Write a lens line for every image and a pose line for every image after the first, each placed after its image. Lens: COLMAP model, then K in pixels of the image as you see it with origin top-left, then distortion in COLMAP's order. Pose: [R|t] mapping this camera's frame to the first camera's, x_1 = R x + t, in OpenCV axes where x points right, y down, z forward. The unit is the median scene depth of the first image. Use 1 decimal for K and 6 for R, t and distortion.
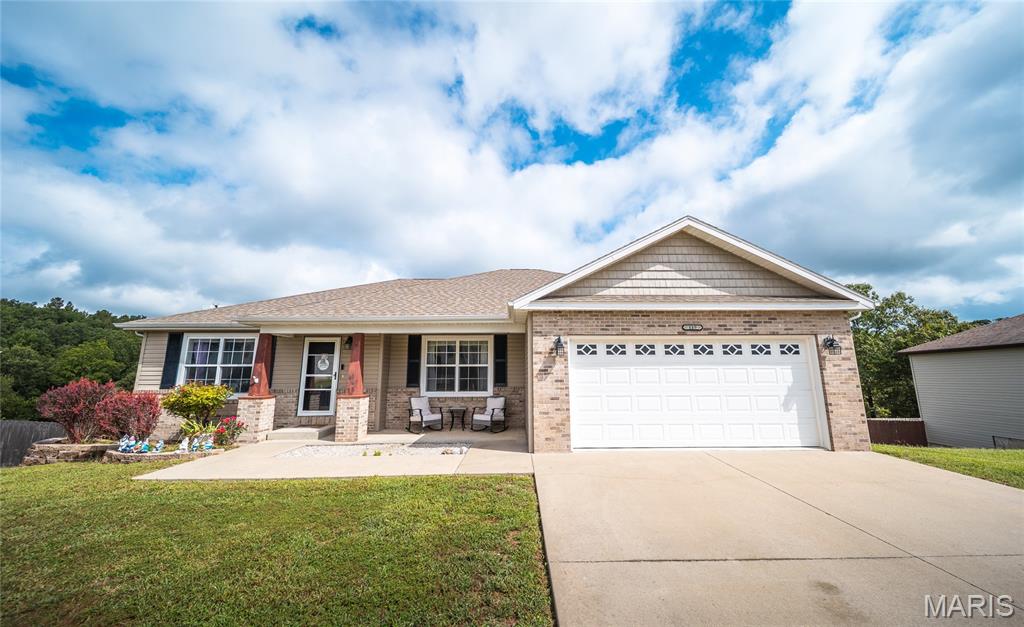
lens RADIAL K [[381.3, 0, 516.5], [0, 381.3, 315.0], [0, 0, 1]] dist [0.001288, 0.000050]
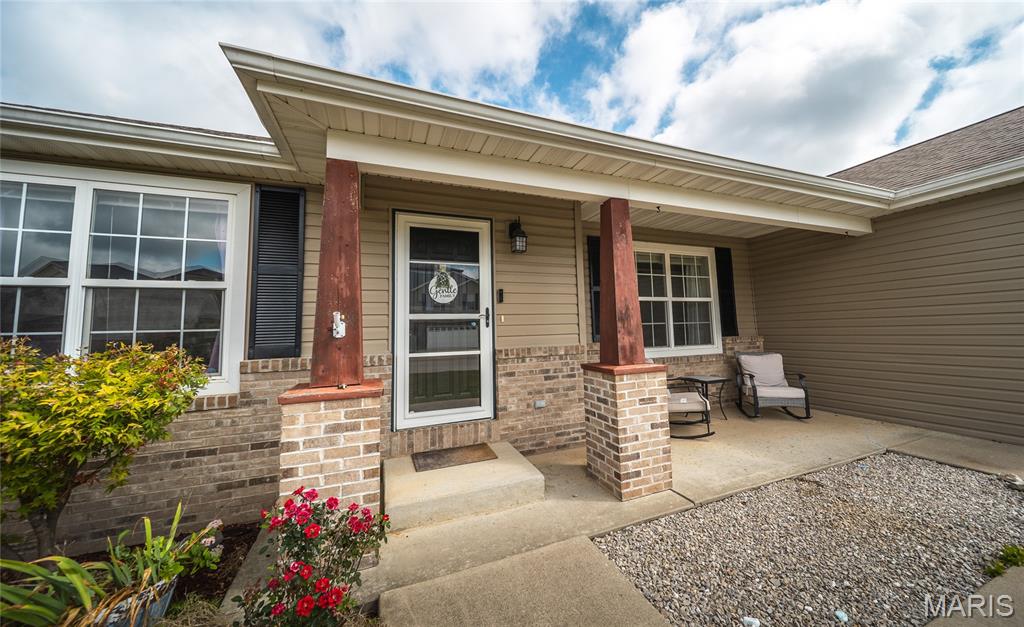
lens RADIAL K [[348.9, 0, 497.3], [0, 348.9, 306.8], [0, 0, 1]] dist [-0.009593, 0.000004]
pose [[0.936653, 0.003798, 0.350238, -0.591641], [-0.026817, 0.997784, 0.060899, 0.126678], [-0.349230, -0.066434, 0.934679, 0.663321]]
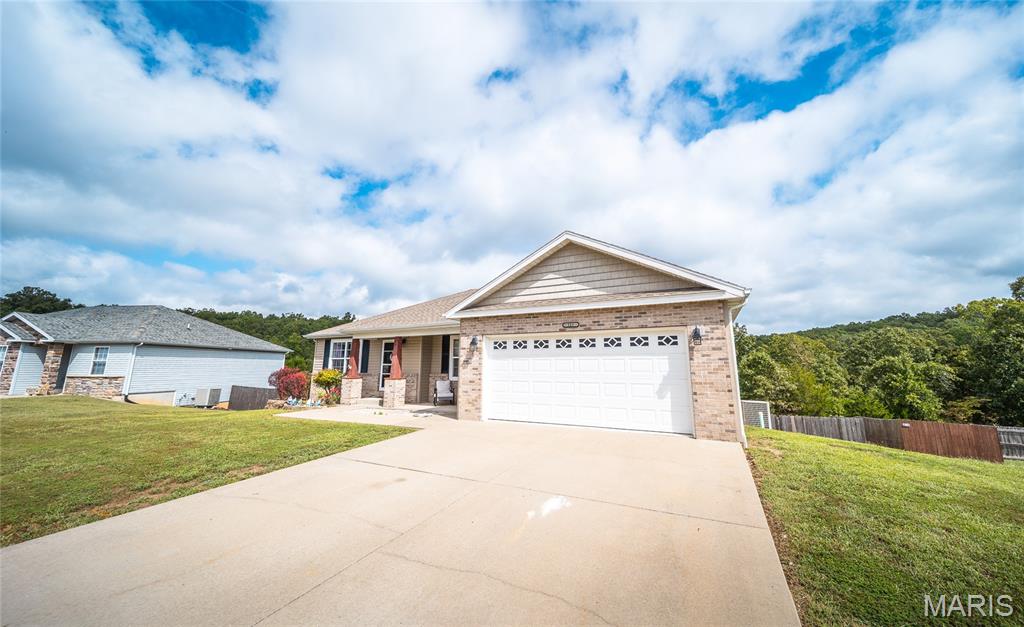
lens RADIAL K [[381.3, 0, 516.5], [0, 381.3, 315.0], [0, 0, 1]] dist [0.001288, 0.000050]
pose [[0.881265, -0.059382, -0.468876, 0.651675], [0.071628, 0.997397, 0.008308, -0.014791], [0.467163, -0.040906, 0.883225, -0.095213]]
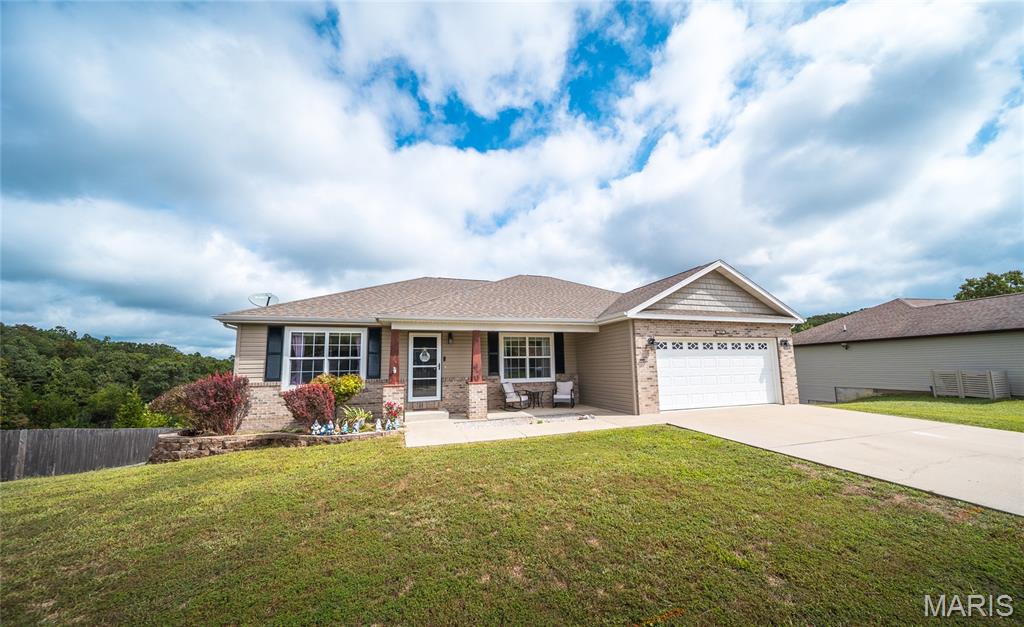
lens RADIAL K [[401.9, 0, 514.4], [0, 401.9, 336.4], [0, 0, 1]] dist [0.016597, 0.000007]
pose [[0.942529, 0.012913, 0.333875, -0.669728], [-0.037922, 0.996930, 0.068495, -0.023492], [-0.331966, -0.077220, 0.940125, -0.212615]]
